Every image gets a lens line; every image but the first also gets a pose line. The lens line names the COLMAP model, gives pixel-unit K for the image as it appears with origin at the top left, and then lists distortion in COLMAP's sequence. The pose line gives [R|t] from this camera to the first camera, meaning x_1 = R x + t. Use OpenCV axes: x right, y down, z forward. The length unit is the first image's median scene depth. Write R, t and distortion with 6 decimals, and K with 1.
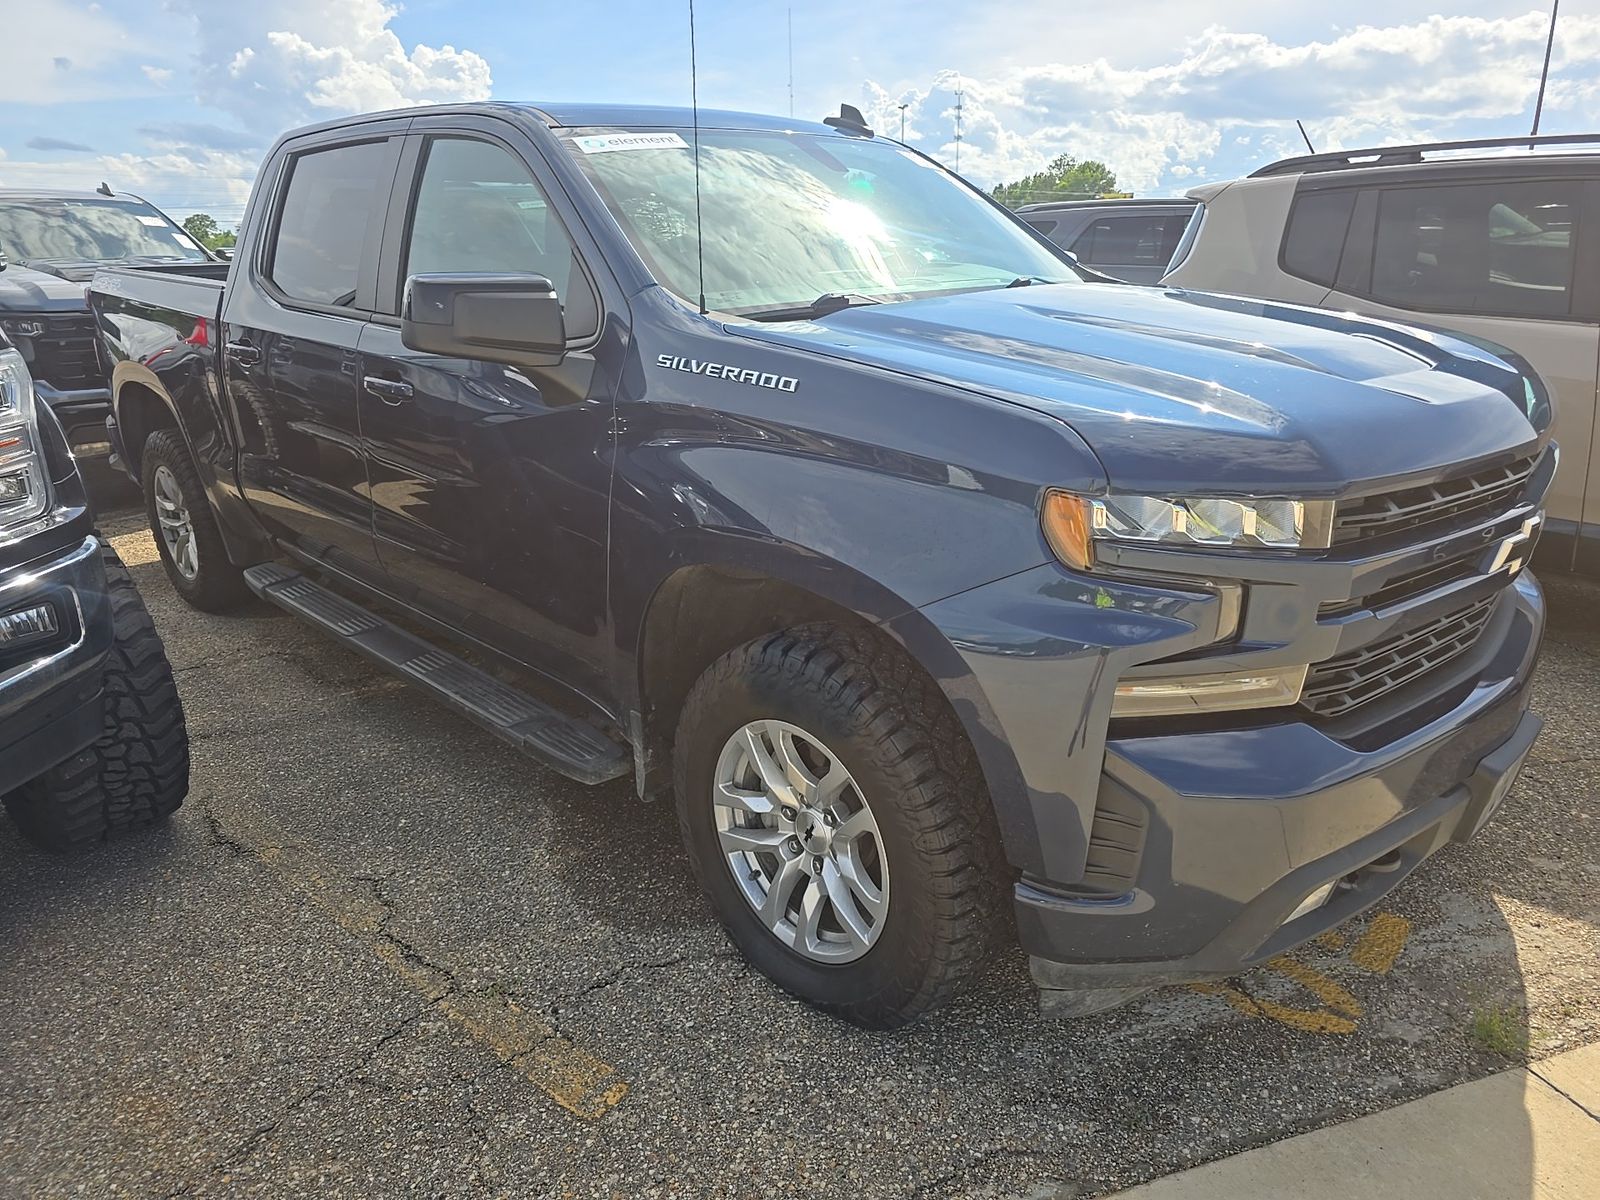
lens RADIAL K [[1081.9, 0, 817.7], [0, 1081.9, 597.4], [0, 0, 1]] dist [0.047869, -0.044726]
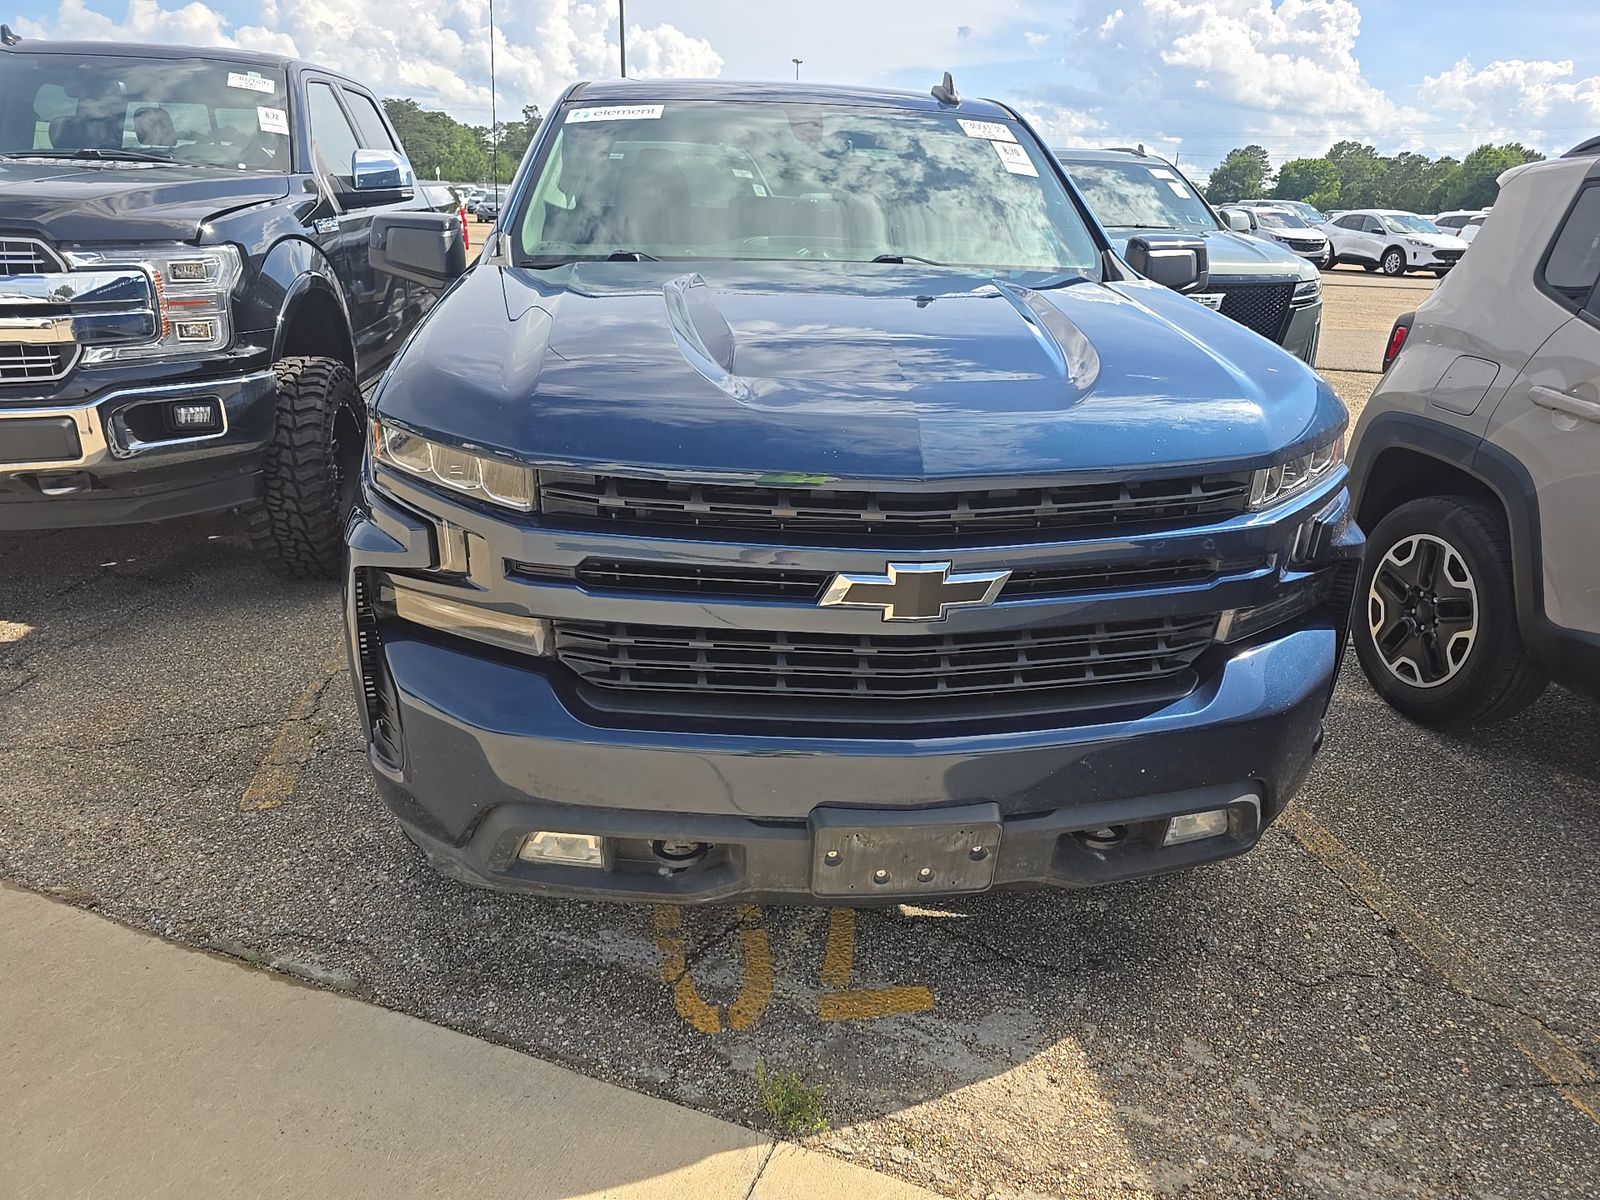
lens RADIAL K [[1081.9, 0, 817.7], [0, 1081.9, 597.4], [0, 0, 1]] dist [0.047869, -0.044726]
pose [[0.777962, 0.257185, -0.573263, 1.047744], [-0.238098, 0.965012, 0.109820, -0.119041], [0.581450, 0.051057, 0.811979, 0.240120]]
